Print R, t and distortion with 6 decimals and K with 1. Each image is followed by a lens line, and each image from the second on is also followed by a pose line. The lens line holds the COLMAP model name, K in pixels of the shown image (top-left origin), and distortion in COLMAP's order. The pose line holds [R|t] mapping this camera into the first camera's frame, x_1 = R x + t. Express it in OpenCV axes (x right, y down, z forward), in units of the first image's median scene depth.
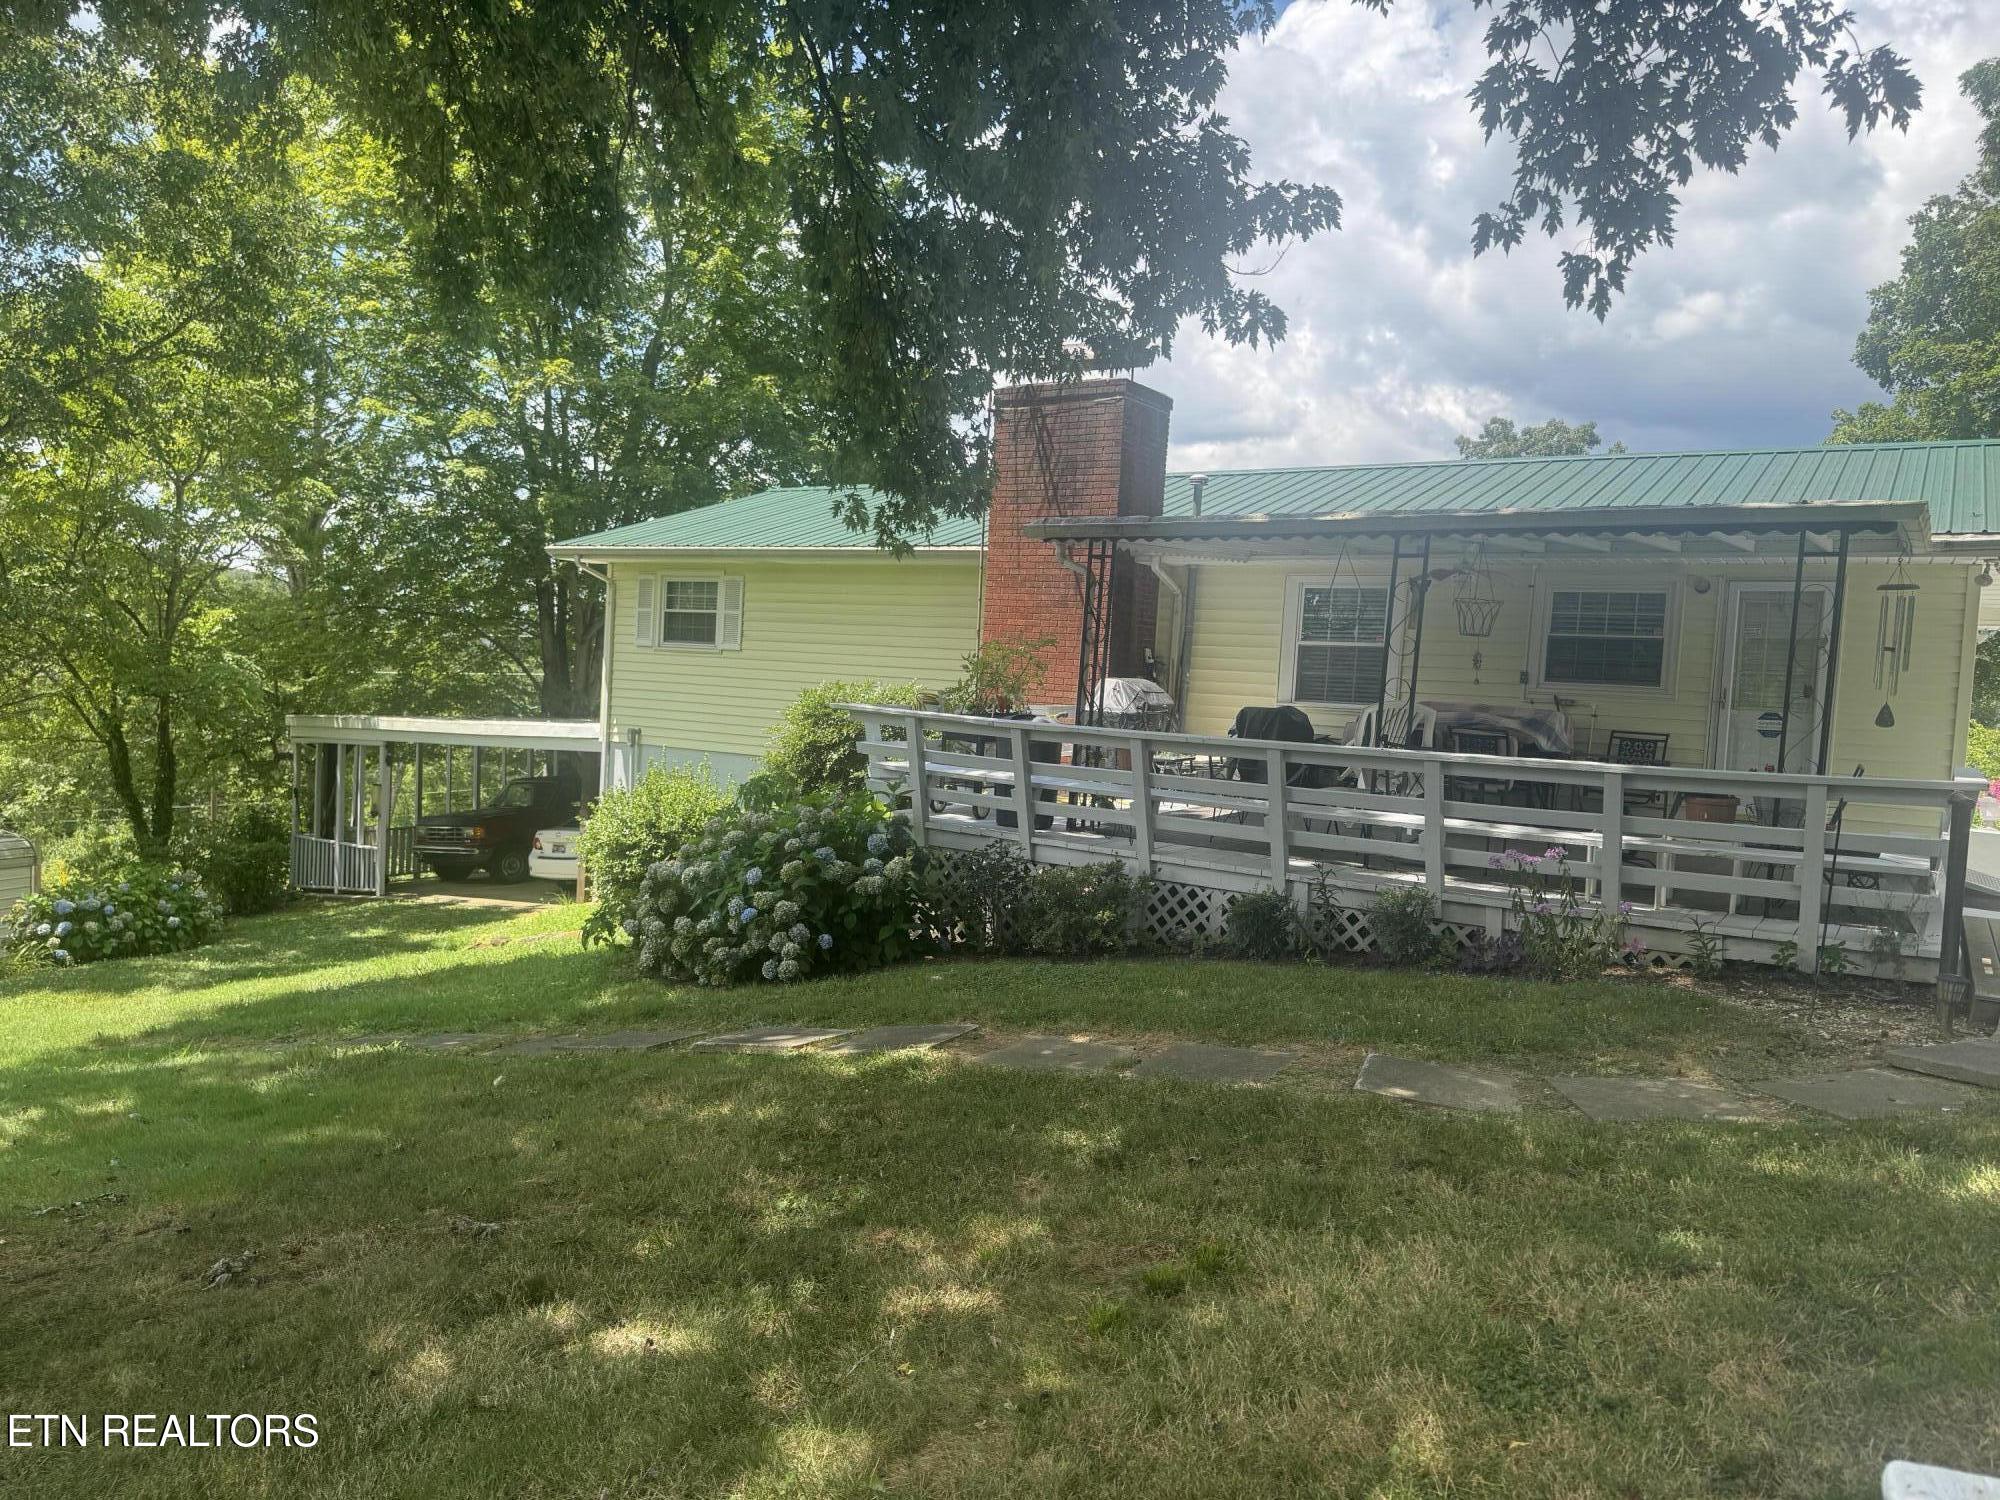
lens RADIAL K [[1422.6, 0, 1006.7], [0, 1422.6, 756.5], [0, 0, 1]] dist [0.049223, -0.035629]
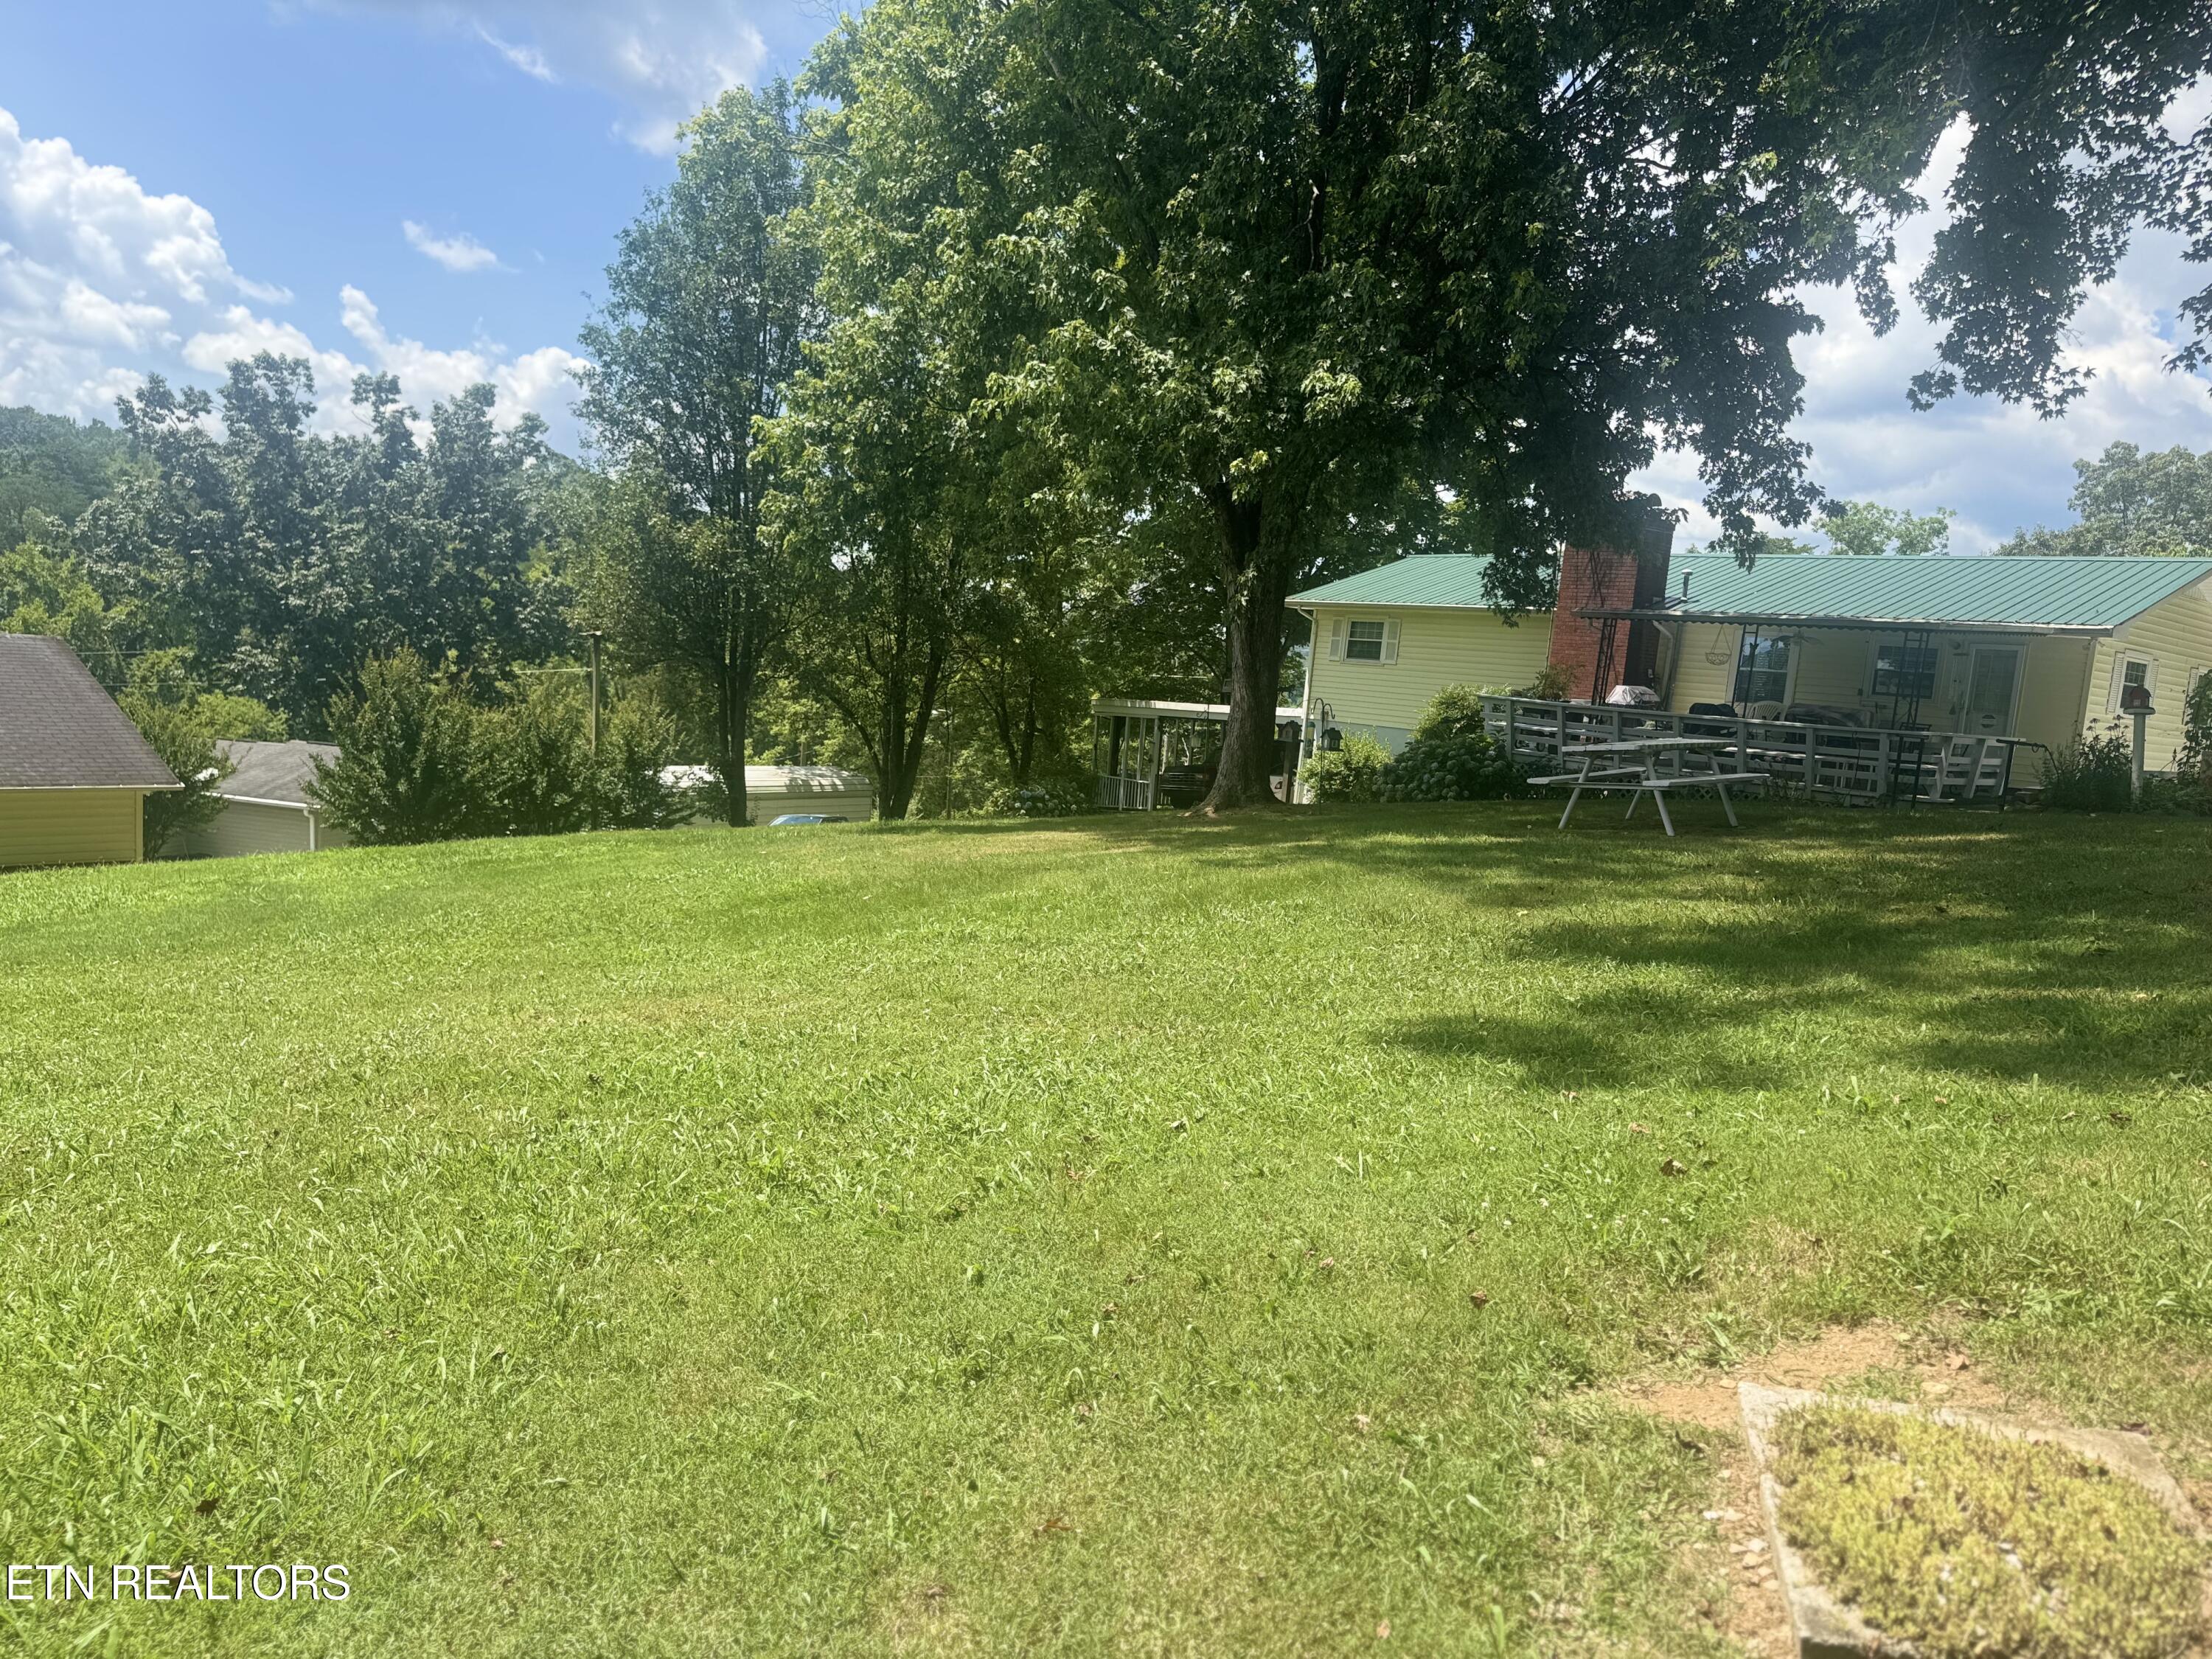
lens RADIAL K [[1573.4, 0, 1084.6], [0, 1573.4, 835.9], [0, 0, 1]] dist [0.049223, -0.035629]
pose [[0.952691, 0.059181, -0.298122, 0.031478], [-0.047919, 0.997839, 0.044953, 0.071999], [0.300138, -0.028540, 0.953469, -1.045604]]
